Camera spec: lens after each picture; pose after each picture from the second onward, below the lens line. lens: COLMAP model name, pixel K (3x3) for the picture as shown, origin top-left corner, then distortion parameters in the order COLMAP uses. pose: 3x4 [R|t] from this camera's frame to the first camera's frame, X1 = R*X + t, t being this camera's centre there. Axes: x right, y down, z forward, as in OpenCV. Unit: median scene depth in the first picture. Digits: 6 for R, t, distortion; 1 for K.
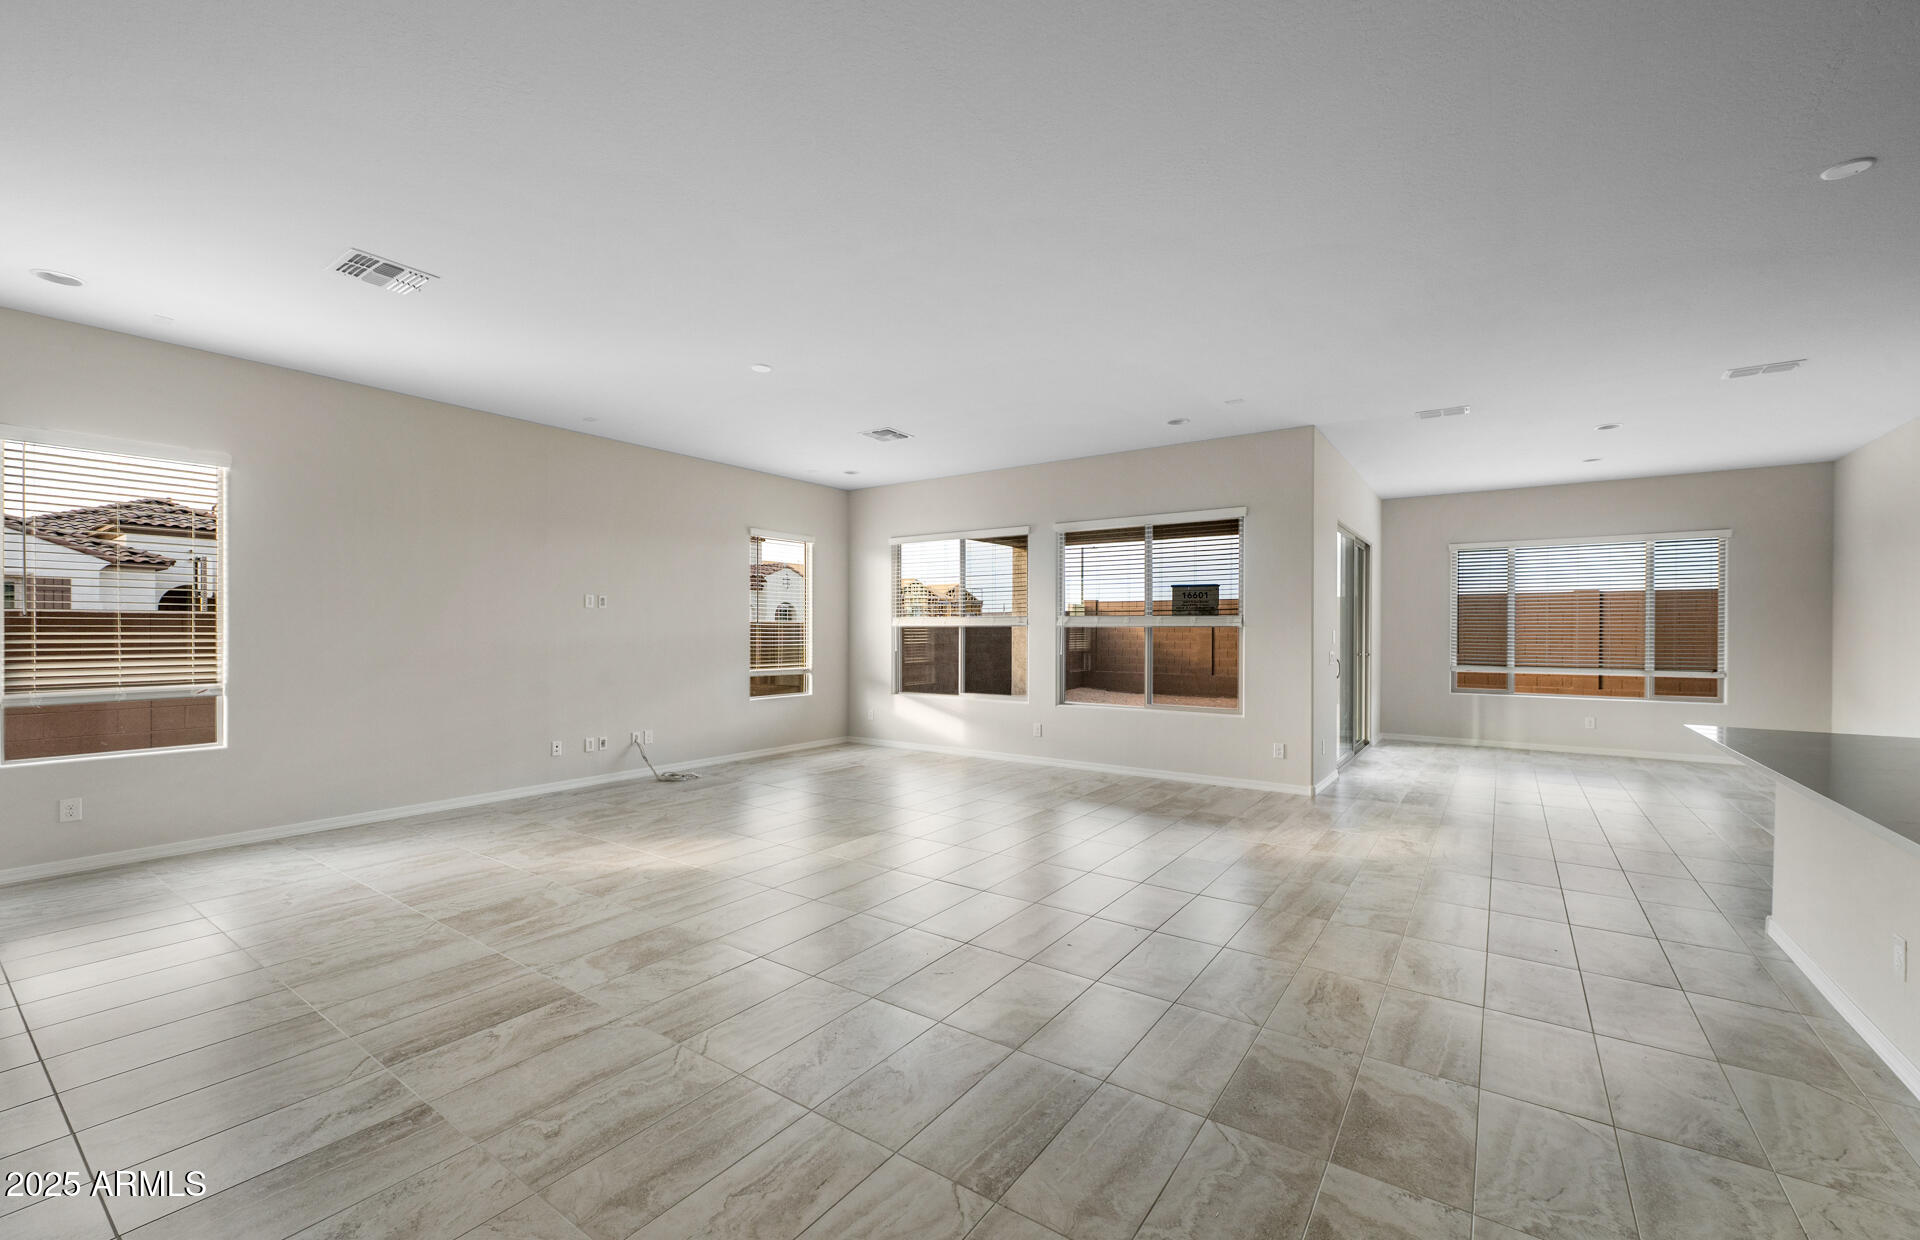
lens RADIAL K [[767.5, 0, 965.6], [0, 767.5, 629.5], [0, 0, 1]] dist [-0.000156, -0.000623]
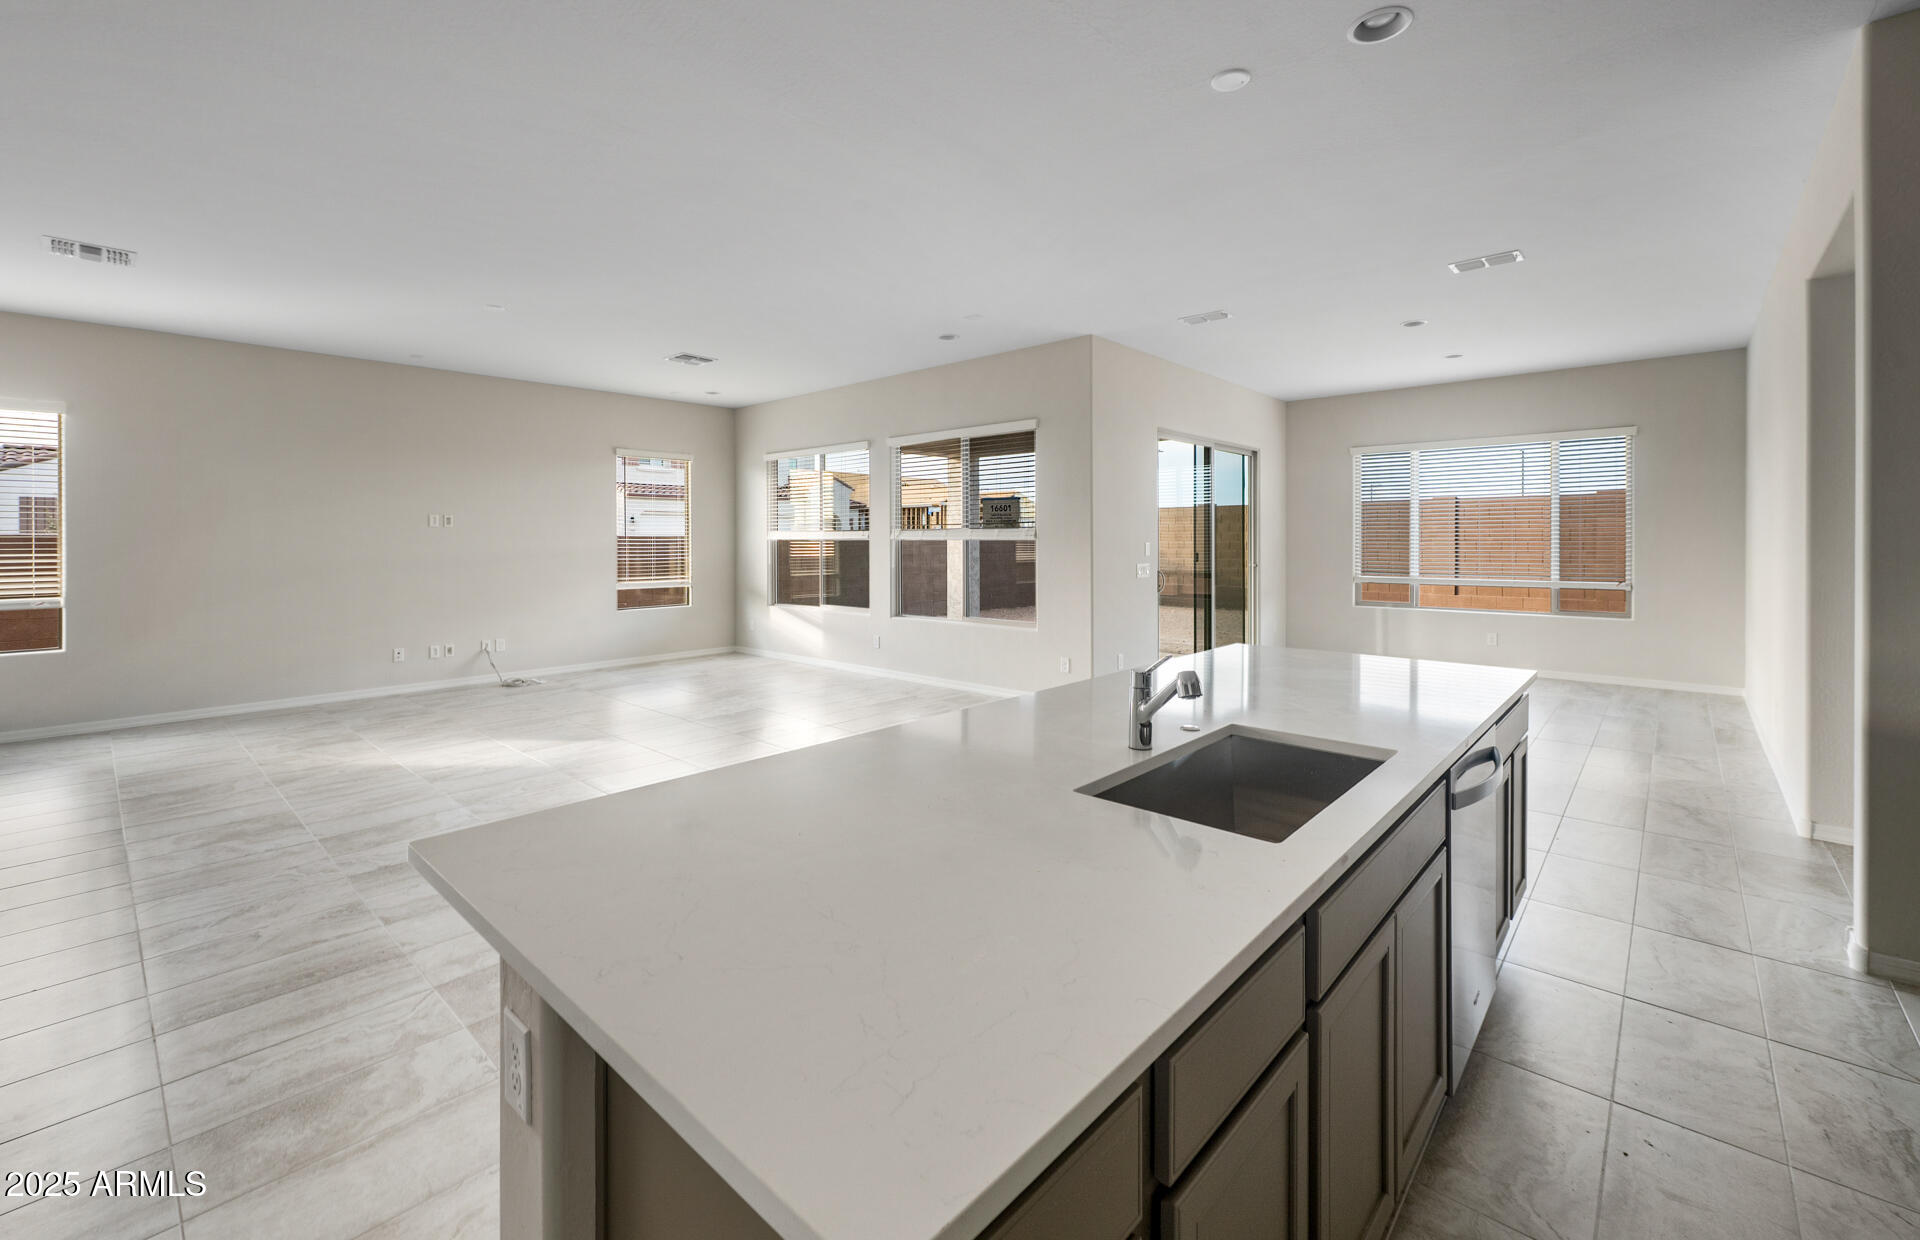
lens RADIAL K [[767.5, 0, 915.2], [0, 767.5, 540.0], [0, 0, 1]] dist [-0.000156, -0.000623]
pose [[0.993195, -0.008557, -0.116149, 0.246789], [0.008681, 0.999962, 0.000563, -0.003450], [0.116140, -0.001567, 0.993232, -0.005884]]
